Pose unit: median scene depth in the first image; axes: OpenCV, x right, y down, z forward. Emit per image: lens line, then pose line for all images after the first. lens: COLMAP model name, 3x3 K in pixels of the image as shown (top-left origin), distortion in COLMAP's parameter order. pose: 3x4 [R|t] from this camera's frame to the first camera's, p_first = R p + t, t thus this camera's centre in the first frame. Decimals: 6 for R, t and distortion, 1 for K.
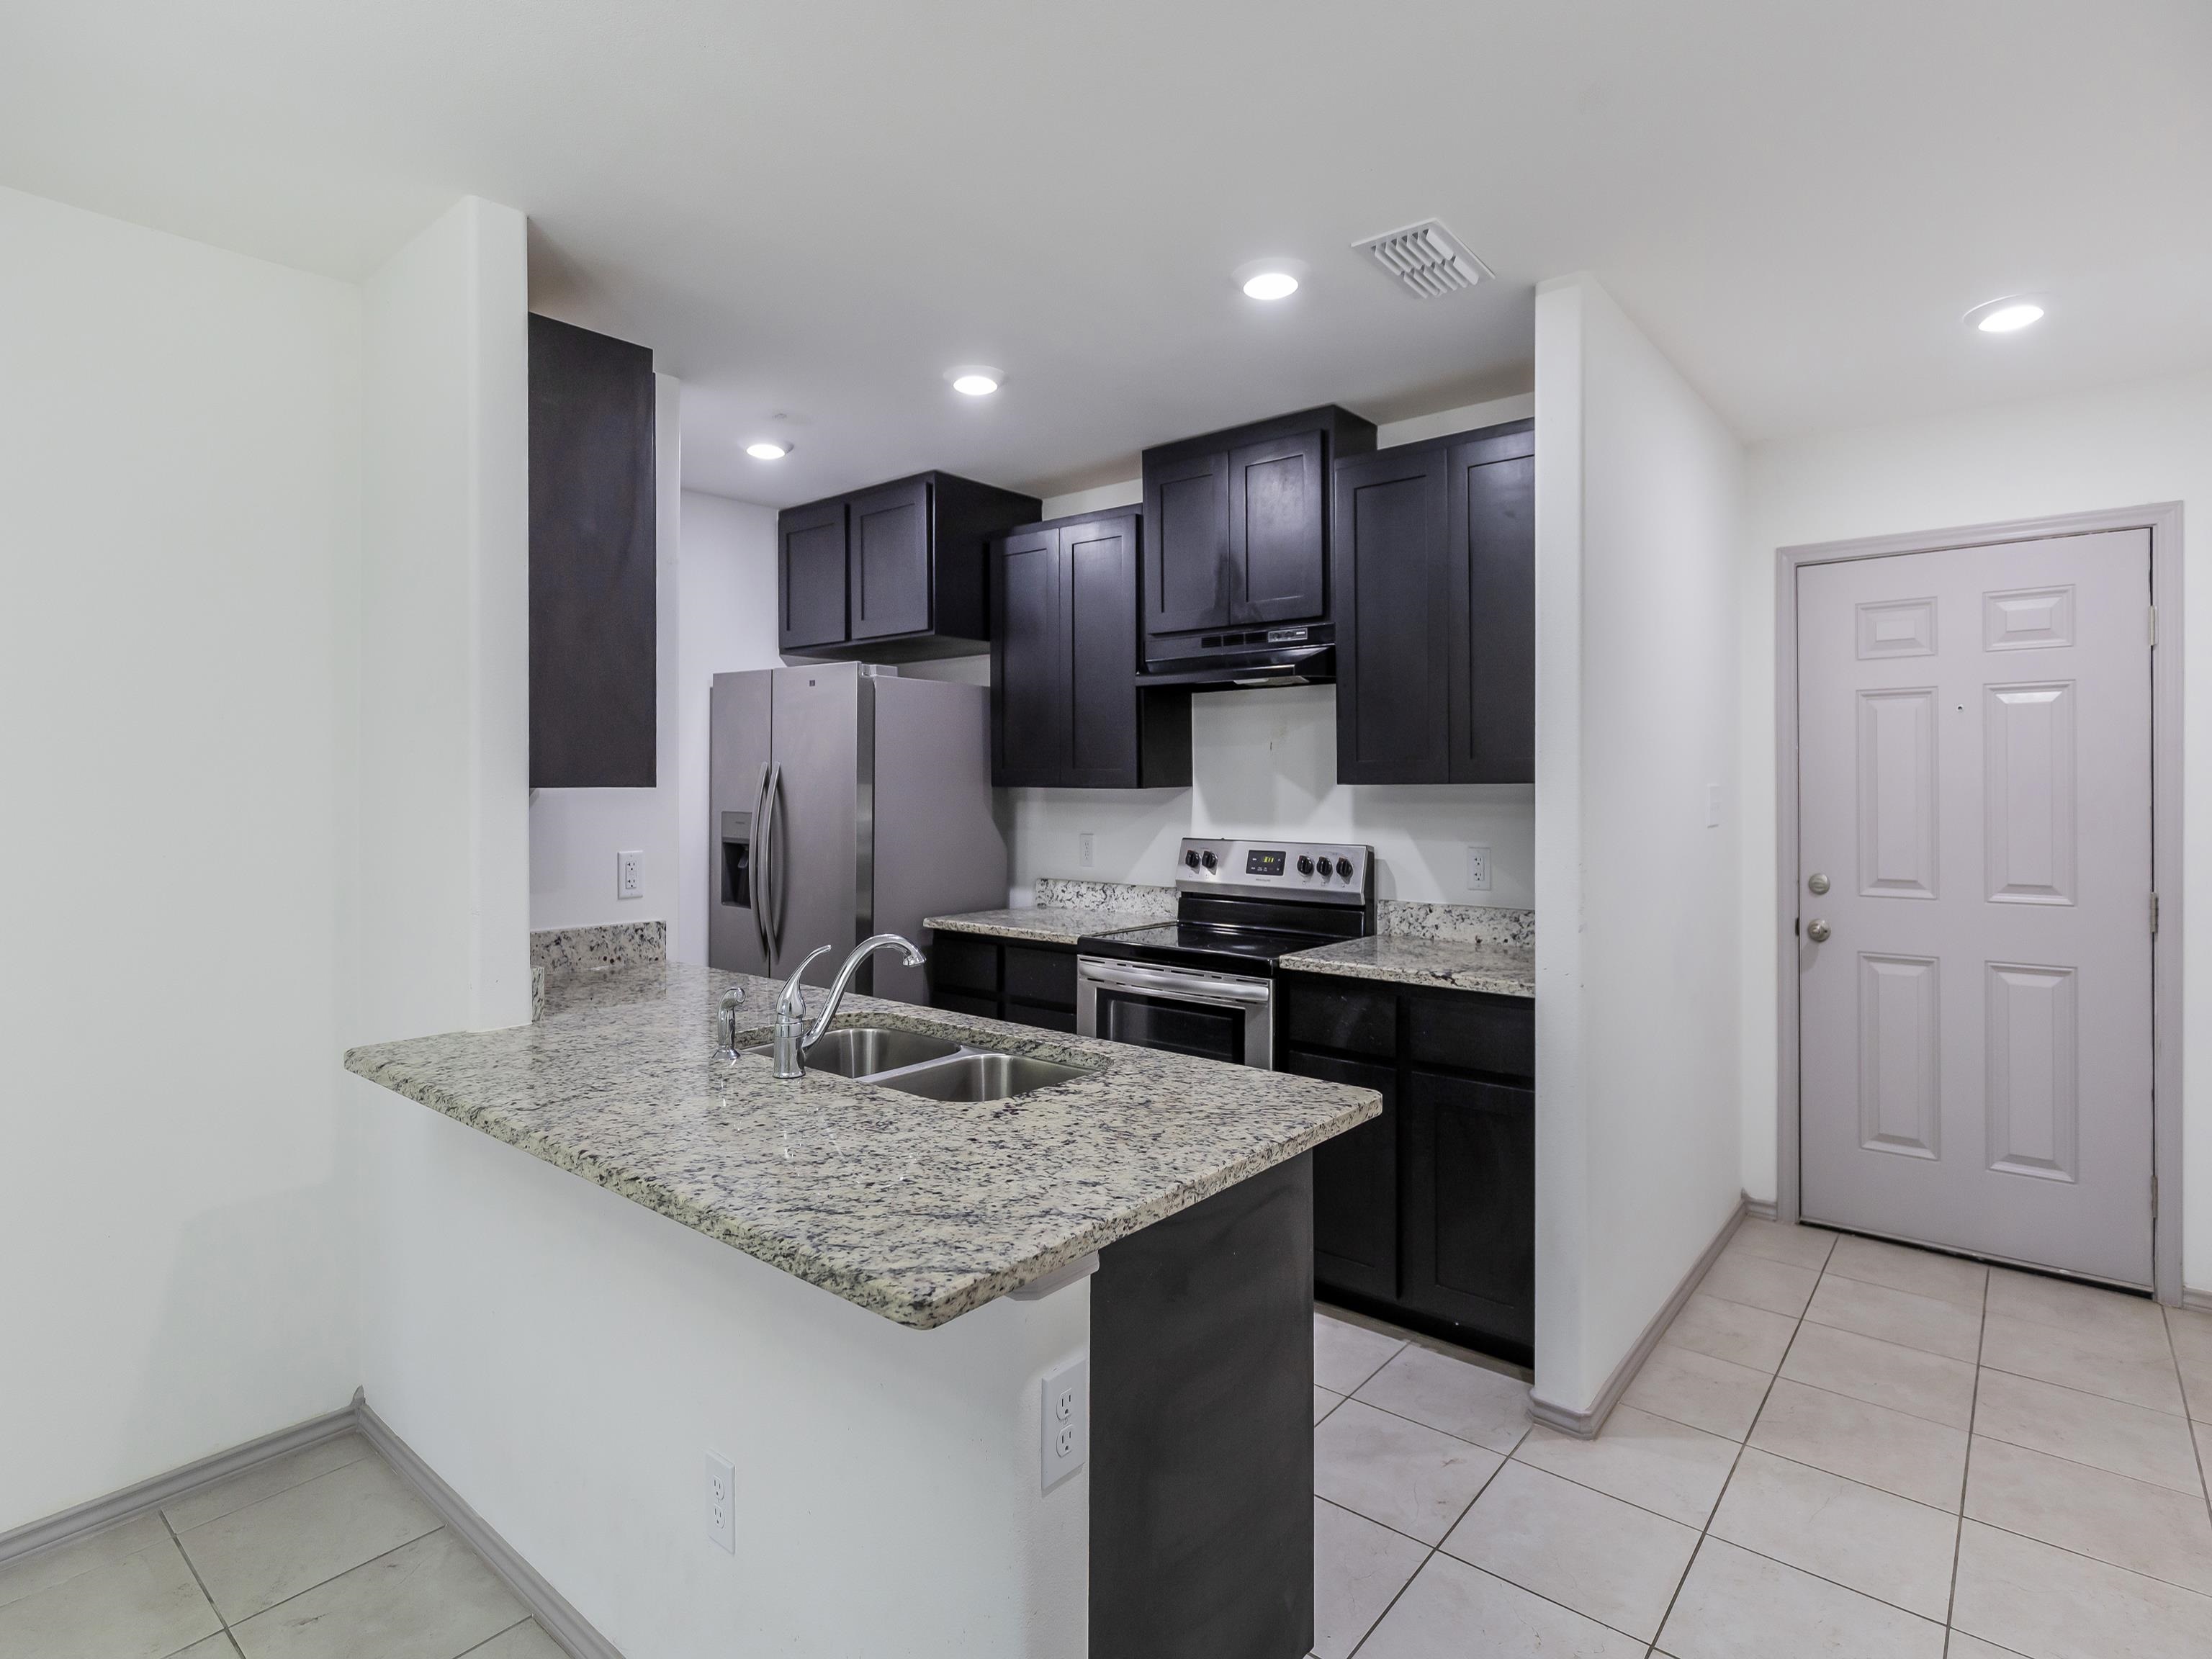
lens RADIAL K [[1130.2, 0, 1095.7], [0, 1130.2, 788.4], [0, 0, 1]] dist [-0.003232, -0.000996]
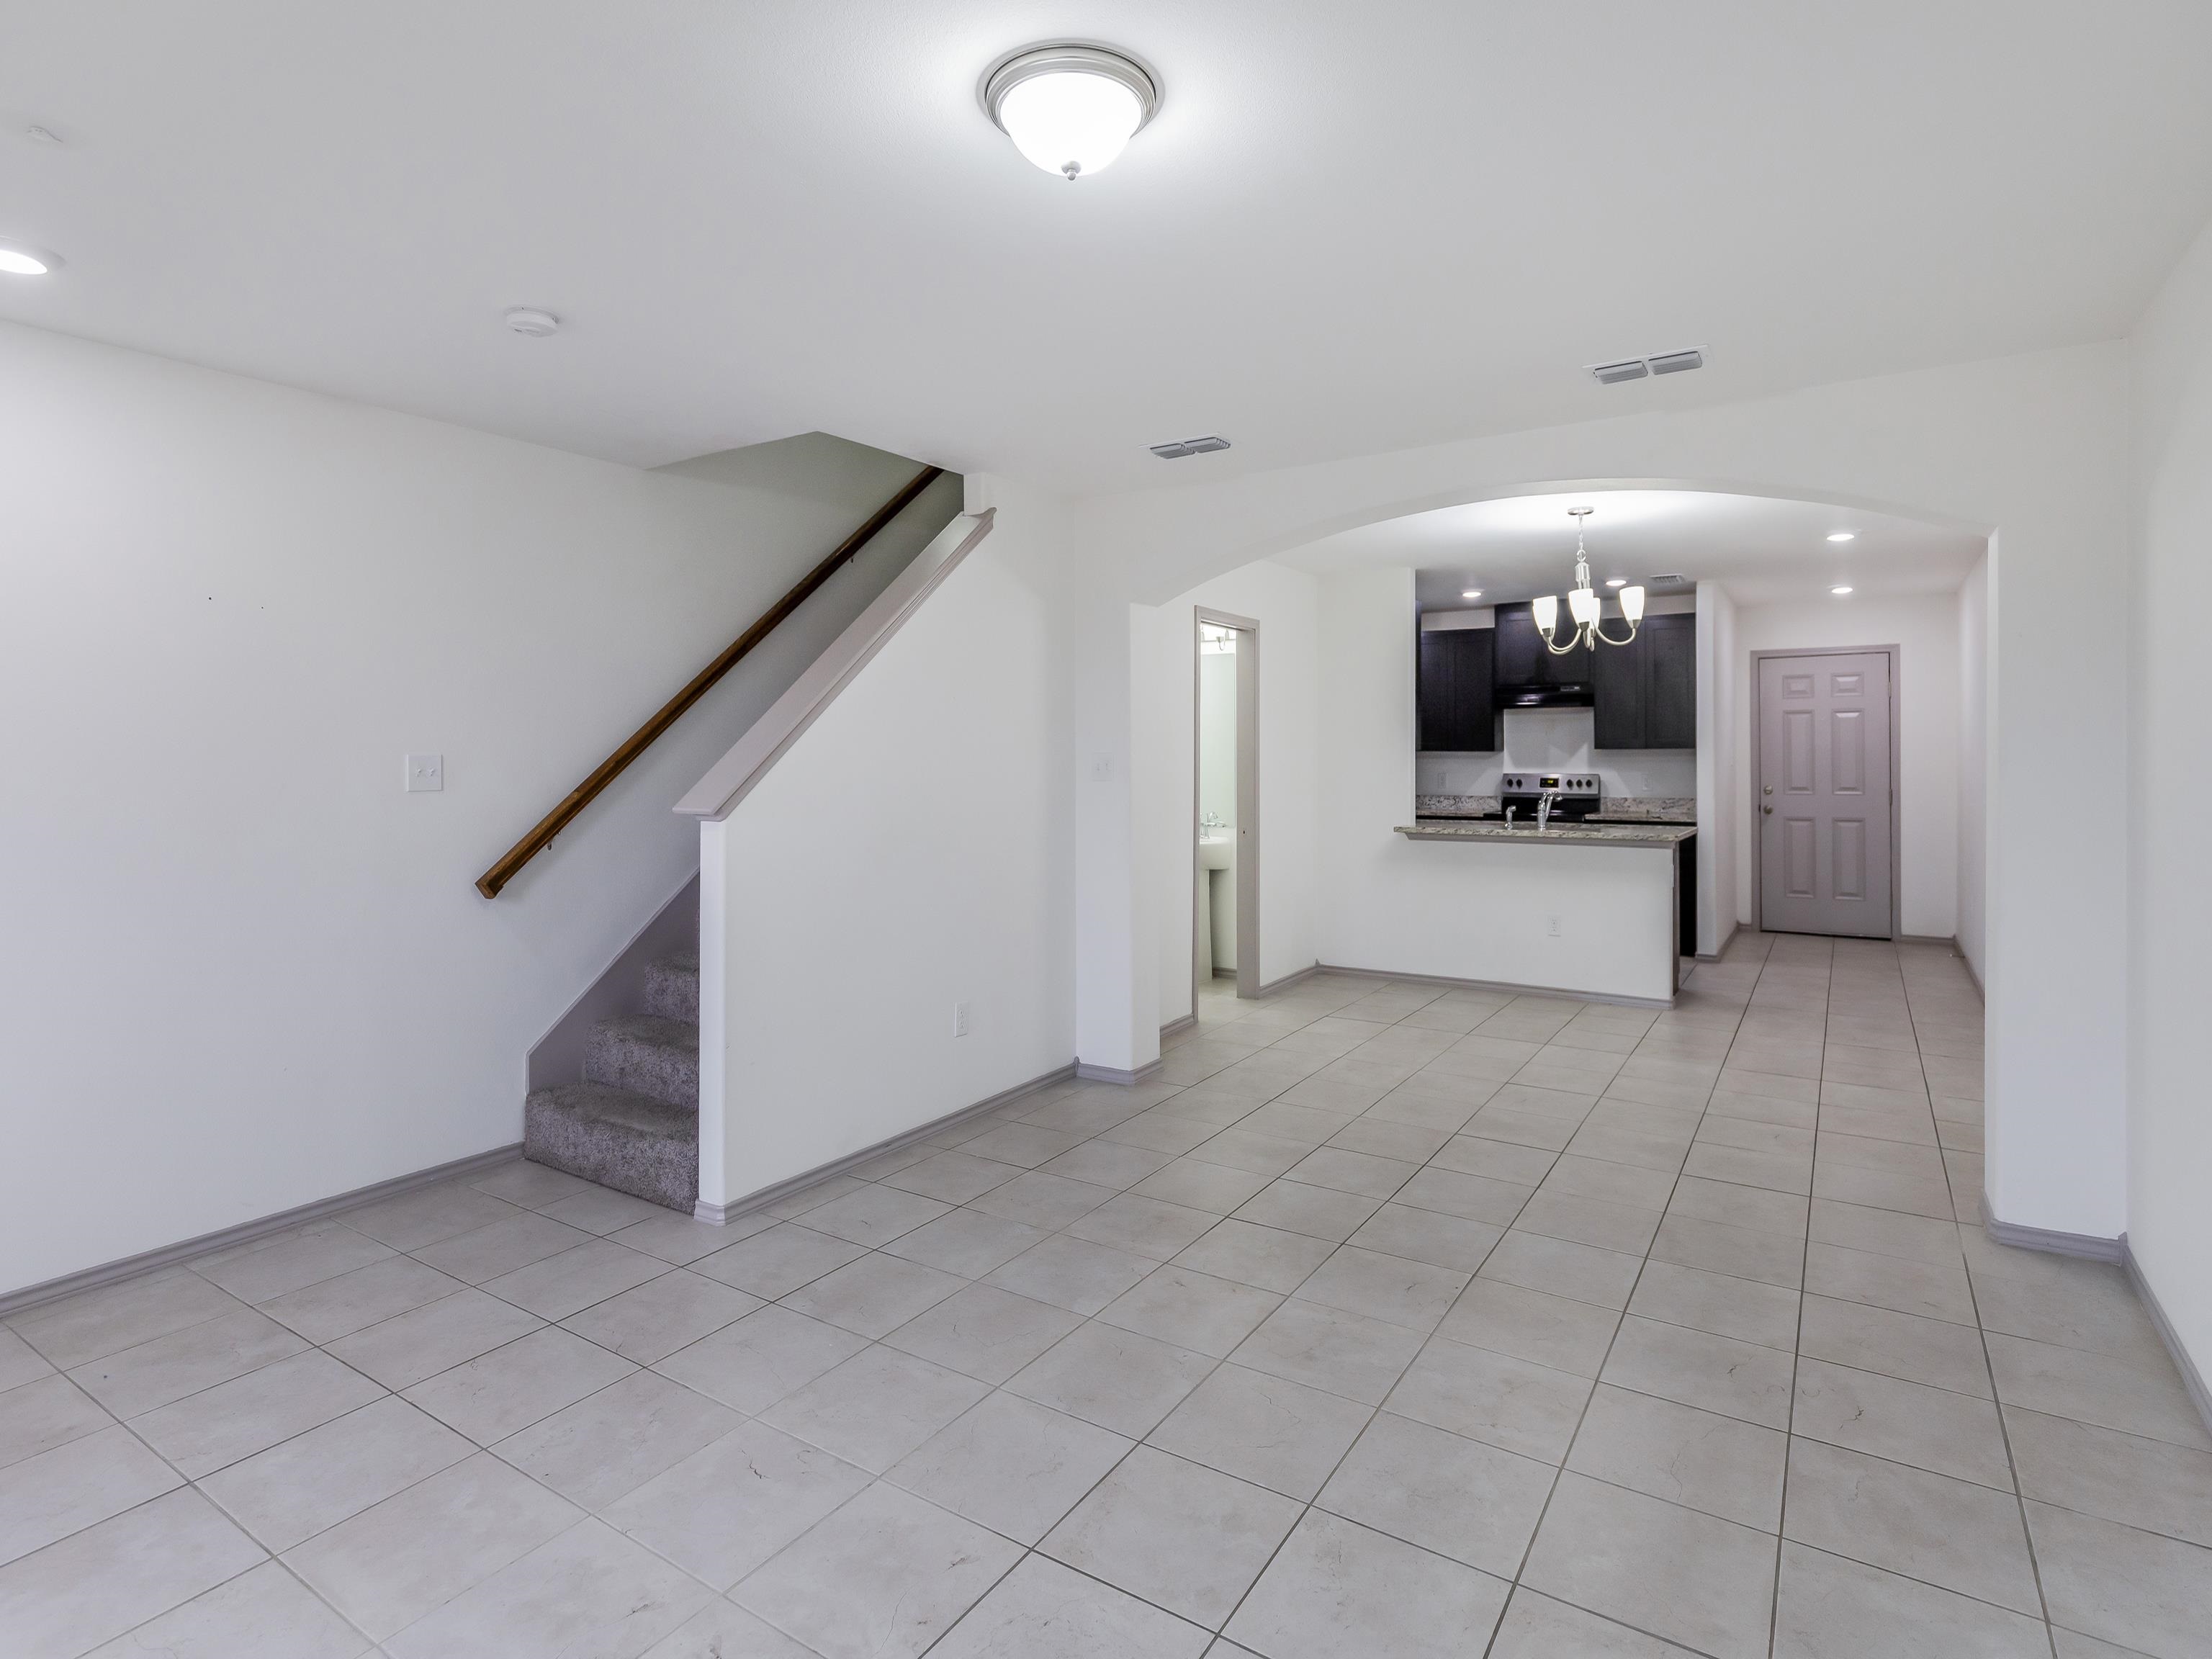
lens RADIAL K [[1159.7, 0, 1095.1], [0, 1159.7, 757.9], [0, 0, 1]] dist [-0.000296, -0.000275]
pose [[0.993091, -0.003299, 0.117304, -1.114728], [0.003315, 0.999995, 0.000059, 0.011128], [-0.117303, 0.000330, 0.993096, -1.338770]]
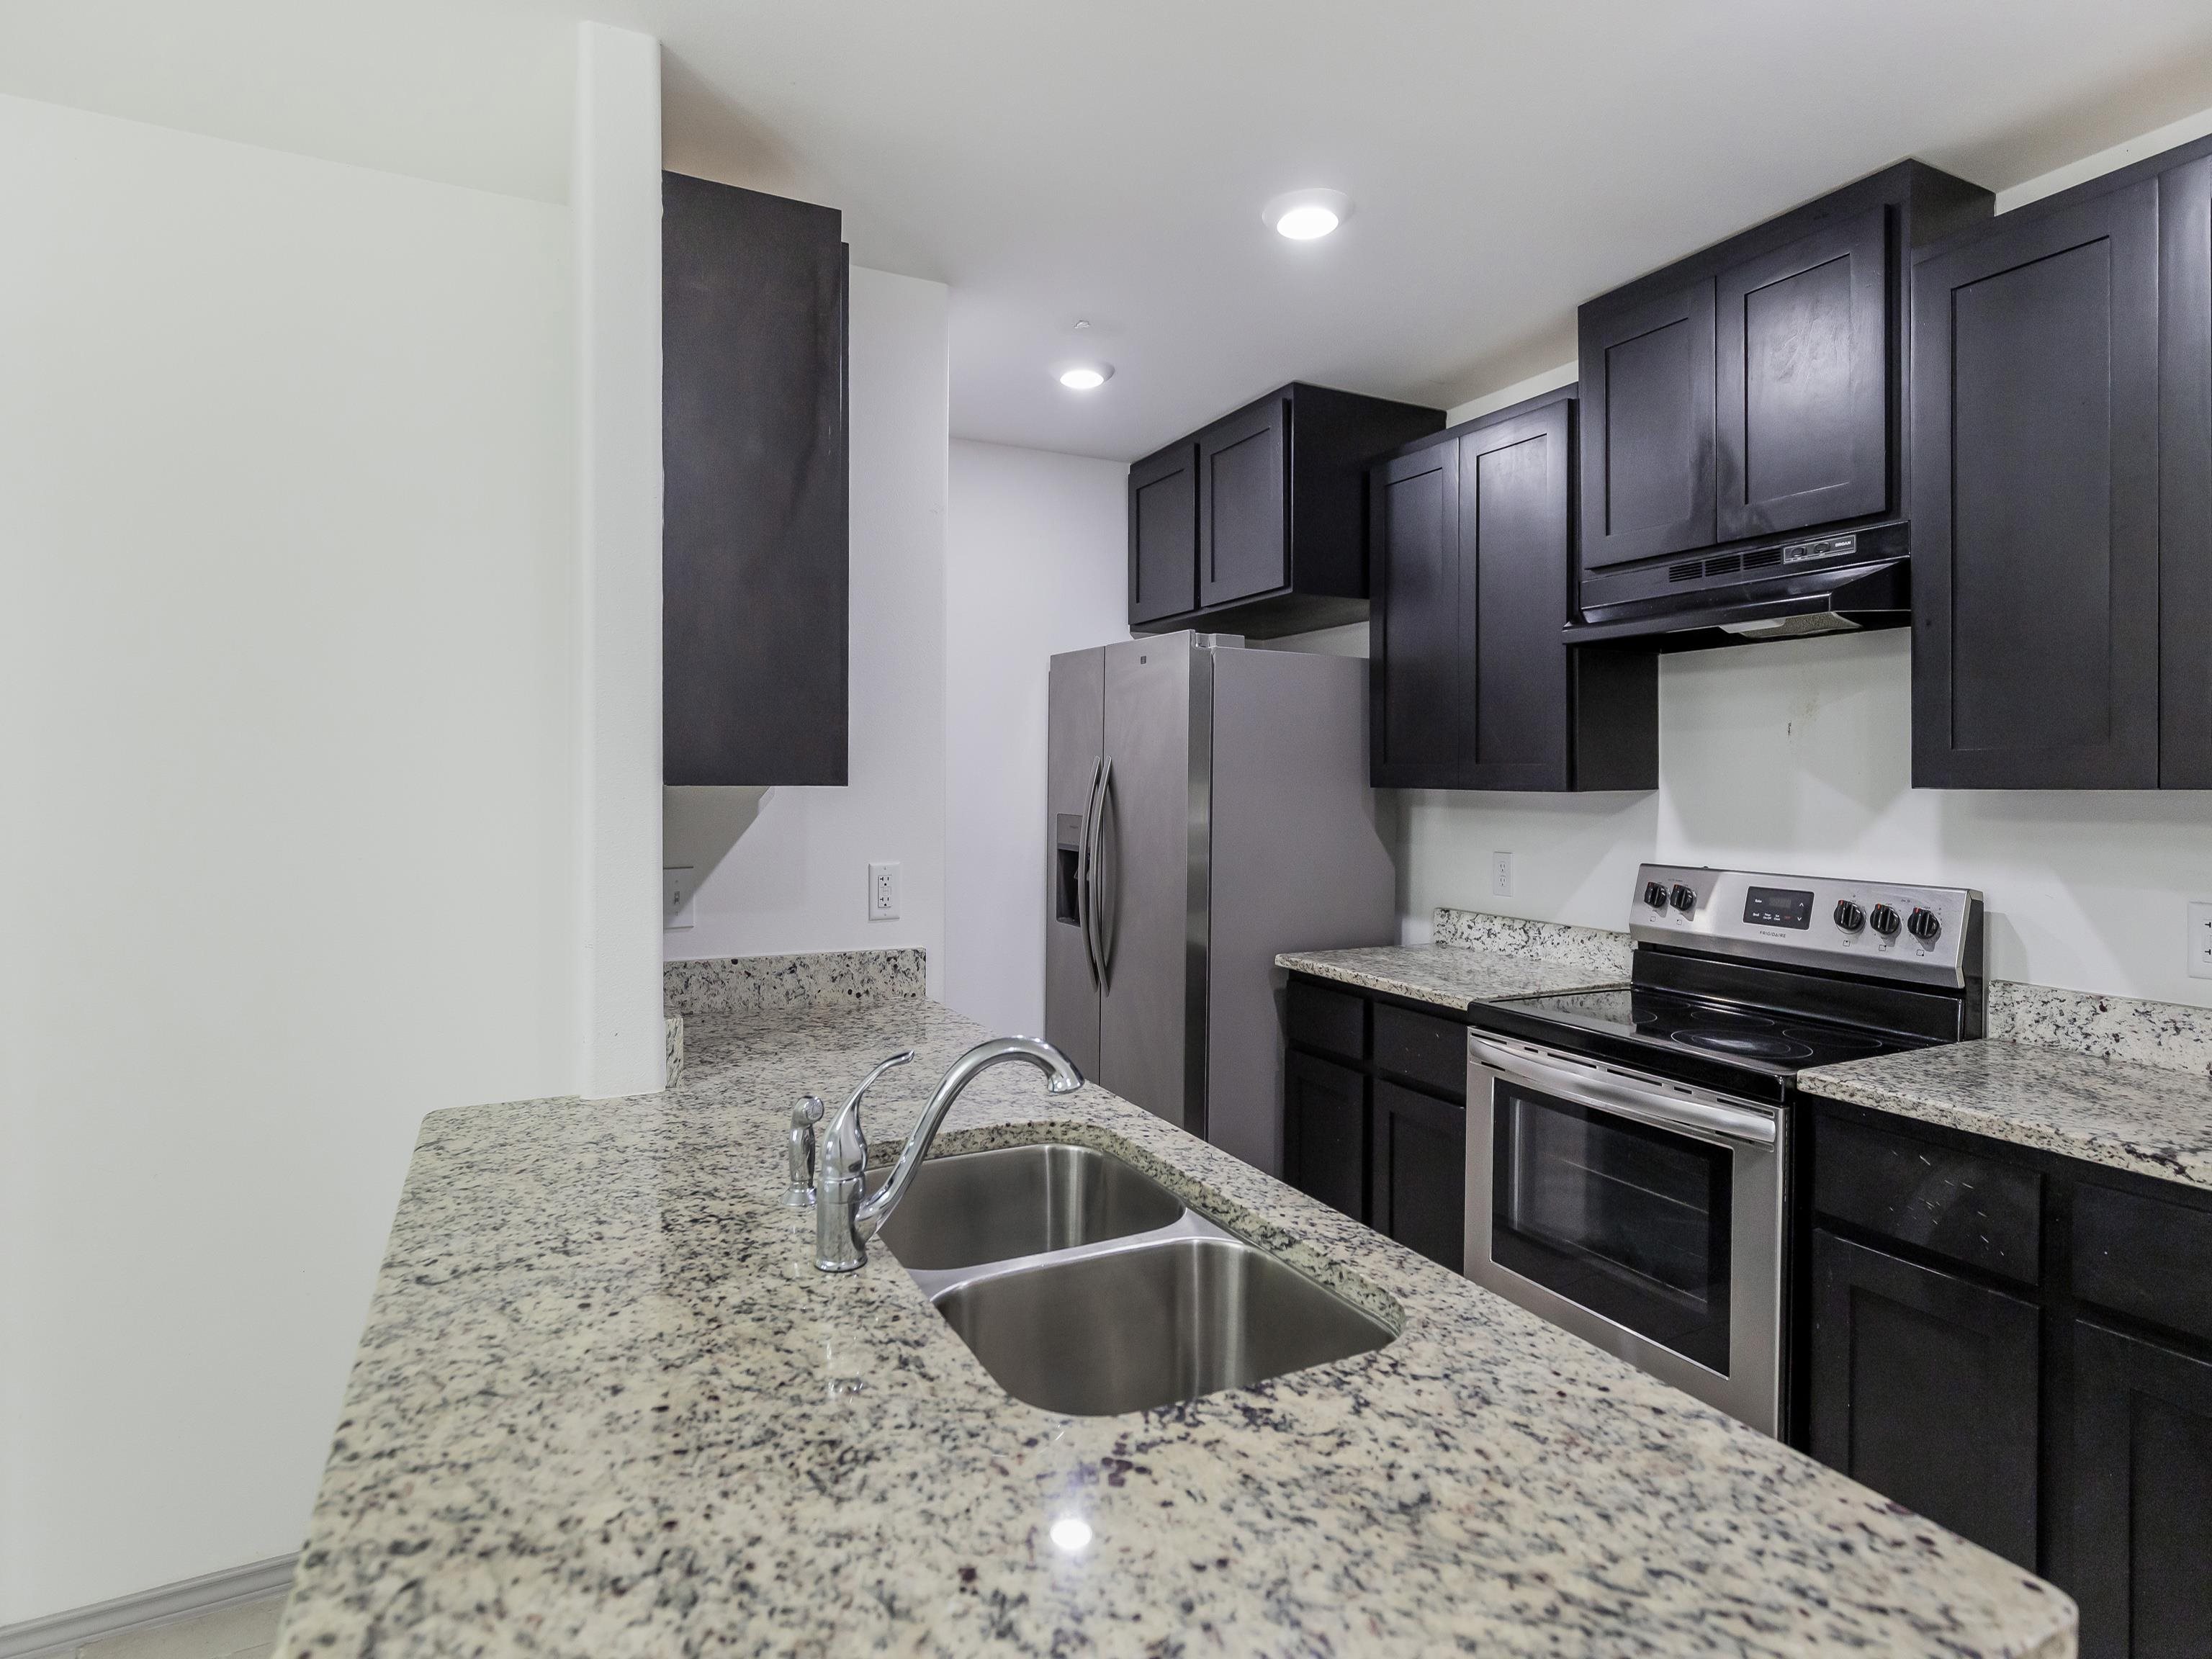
lens RADIAL K [[1130.2, 0, 1095.7], [0, 1130.2, 788.4], [0, 0, 1]] dist [-0.003232, -0.000996]
pose [[0.918334, 0.007961, -0.395727, 0.048201], [-0.007395, 0.999968, 0.002956, -0.002030], [0.395738, 0.000212, 0.918364, 0.256650]]
